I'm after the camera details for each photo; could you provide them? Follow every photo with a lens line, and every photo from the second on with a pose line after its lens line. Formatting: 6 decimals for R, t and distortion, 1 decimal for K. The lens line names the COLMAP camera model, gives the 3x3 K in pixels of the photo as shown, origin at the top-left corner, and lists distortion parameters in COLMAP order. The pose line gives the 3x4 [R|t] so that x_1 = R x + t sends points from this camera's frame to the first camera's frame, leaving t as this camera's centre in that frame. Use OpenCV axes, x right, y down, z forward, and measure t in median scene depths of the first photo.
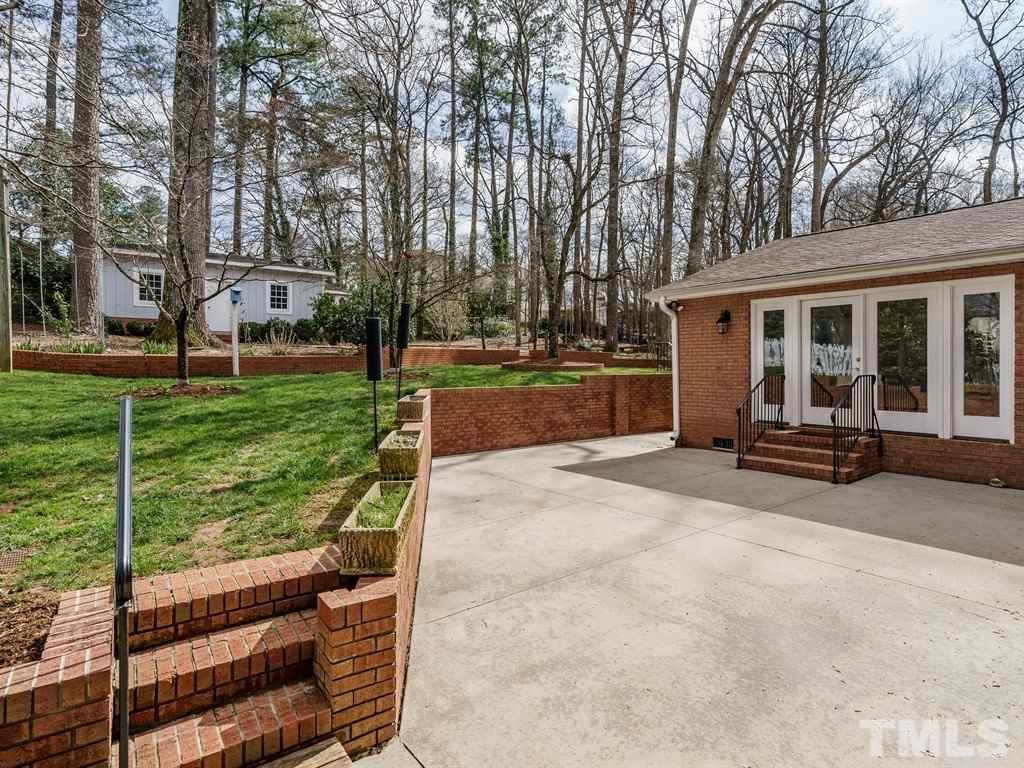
lens RADIAL K [[557.1, 0, 517.1], [0, 557.1, 380.3], [0, 0, 1]] dist [0.006614, -0.000783]
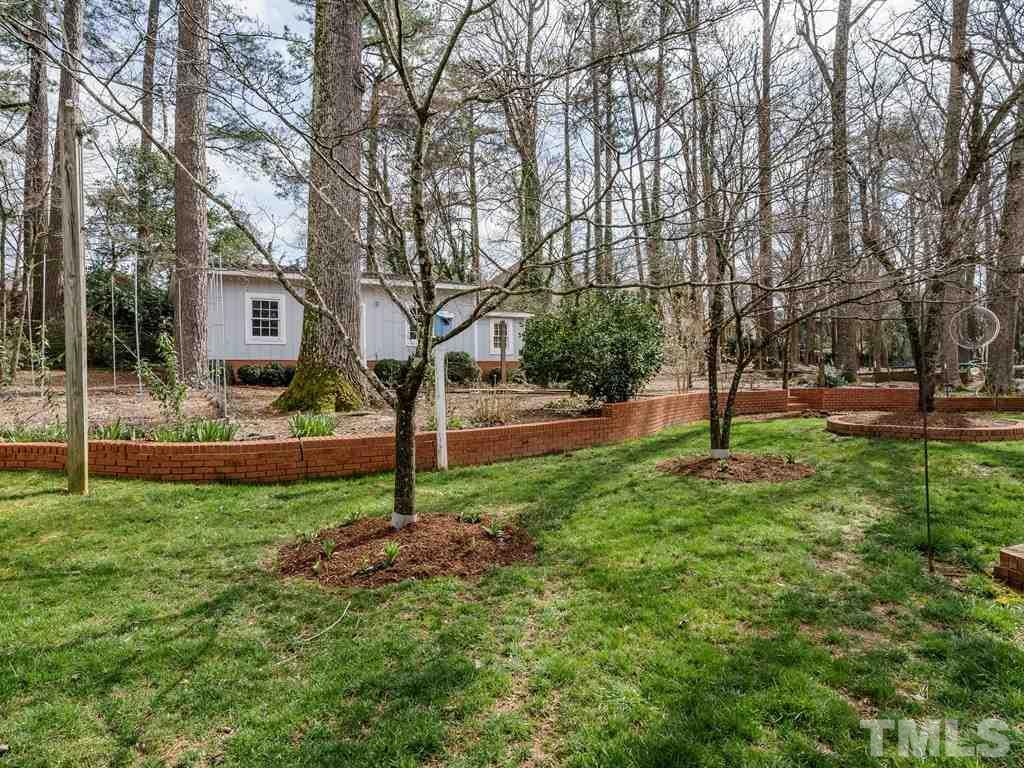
lens RADIAL K [[624.8, 0, 506.3], [0, 624.8, 385.8], [0, 0, 1]] dist [-0.000608, 0.005265]
pose [[0.985397, -0.023837, -0.168596, -0.178013], [0.018023, 0.999192, -0.035932, -0.035798], [0.169316, 0.032369, 0.985030, 0.209367]]
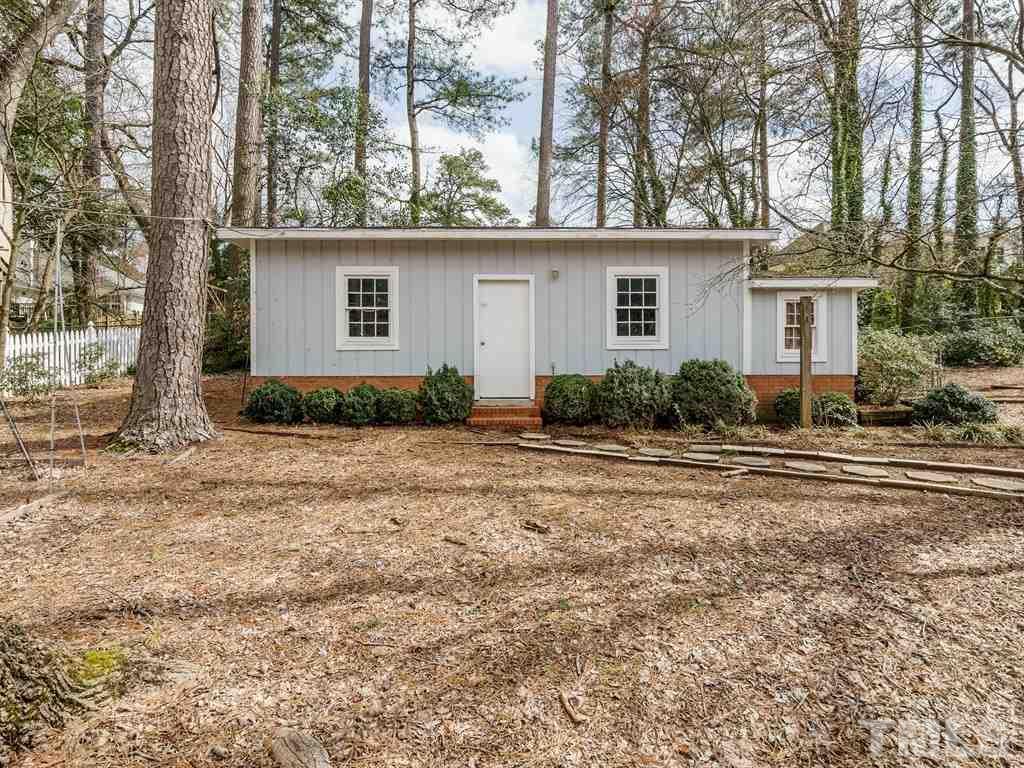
lens RADIAL K [[559.6, 0, 517.9], [0, 559.6, 375.6], [0, 0, 1]] dist [0.000276, 0.001504]
pose [[0.803501, 0.001415, -0.595302, -0.255873], [-0.010925, 0.999864, -0.012370, -0.094508], [0.595204, 0.016443, 0.803407, 0.627399]]
